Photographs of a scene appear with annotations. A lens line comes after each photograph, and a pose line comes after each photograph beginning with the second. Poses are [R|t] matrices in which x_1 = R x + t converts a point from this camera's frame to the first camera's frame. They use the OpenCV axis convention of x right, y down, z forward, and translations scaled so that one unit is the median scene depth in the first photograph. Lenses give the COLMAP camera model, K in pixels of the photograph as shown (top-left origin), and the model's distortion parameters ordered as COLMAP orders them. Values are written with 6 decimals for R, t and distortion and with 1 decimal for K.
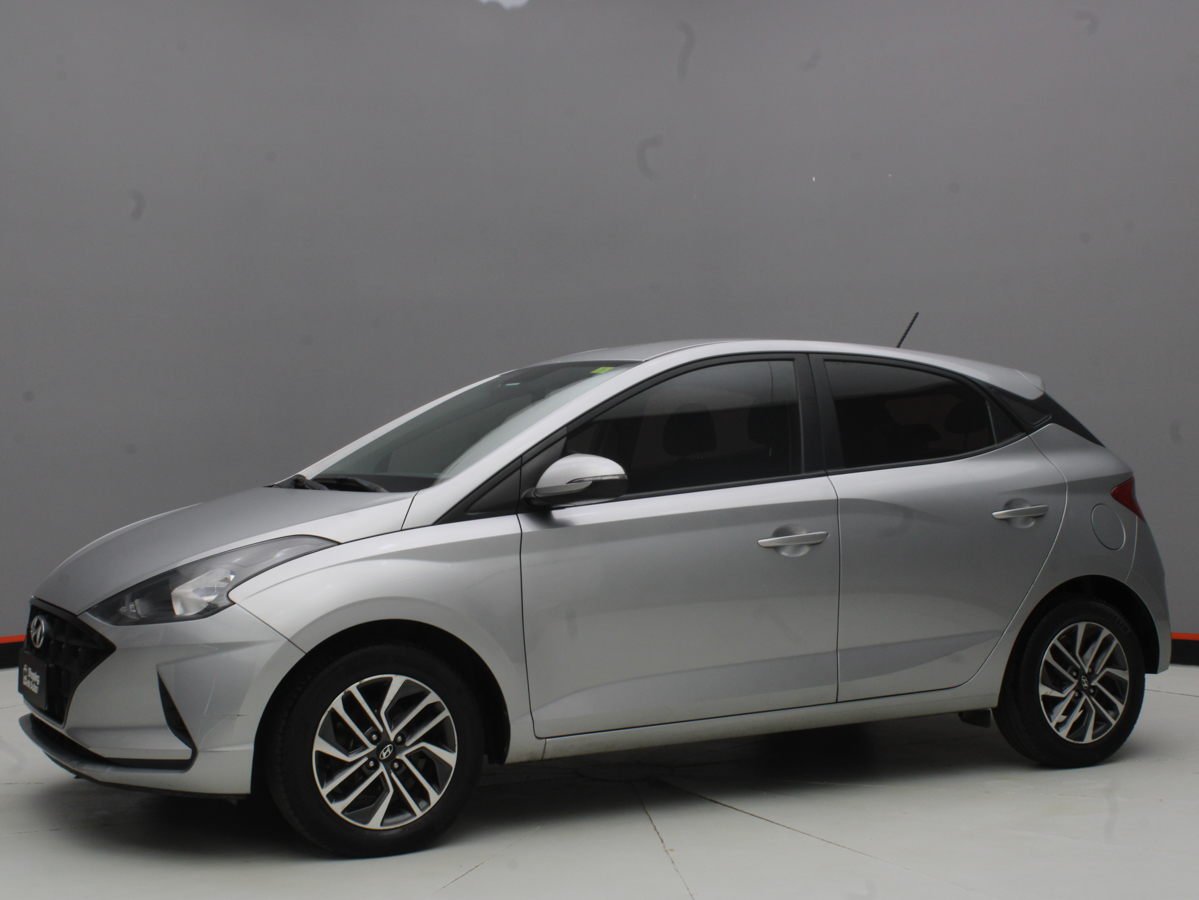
lens RADIAL K [[1554.1, 0, 599.5], [0, 1554.1, 450.0], [0, 0, 1]] dist [-0.030351, -0.041486]
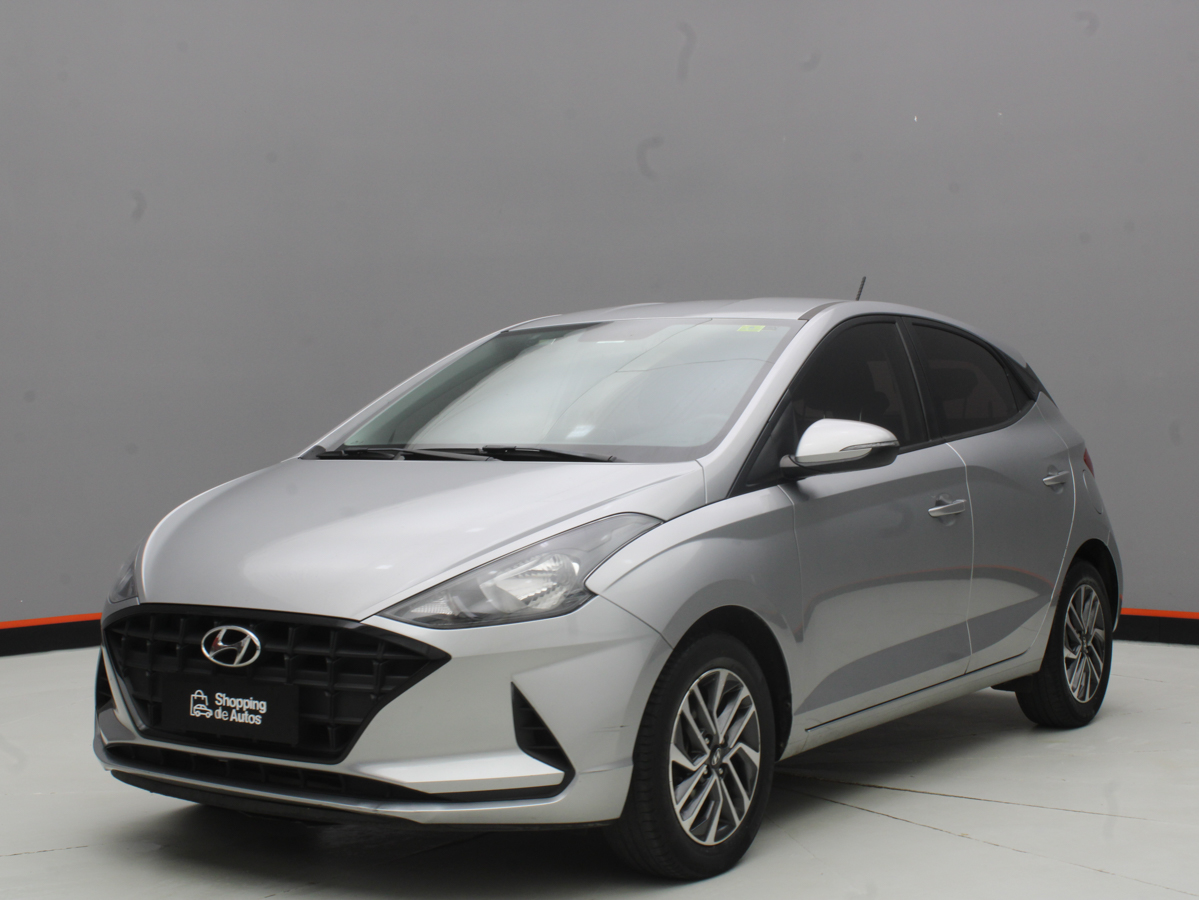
lens RADIAL K [[1714.8, 0, 599.5], [0, 1714.8, 450.0], [0, 0, 1]] dist [-0.016658, 0.022125]
pose [[0.894087, -0.005047, 0.447865, -0.618631], [-0.001571, 0.999895, 0.014404, 0.006801], [-0.447891, -0.013582, 0.893985, 0.160356]]
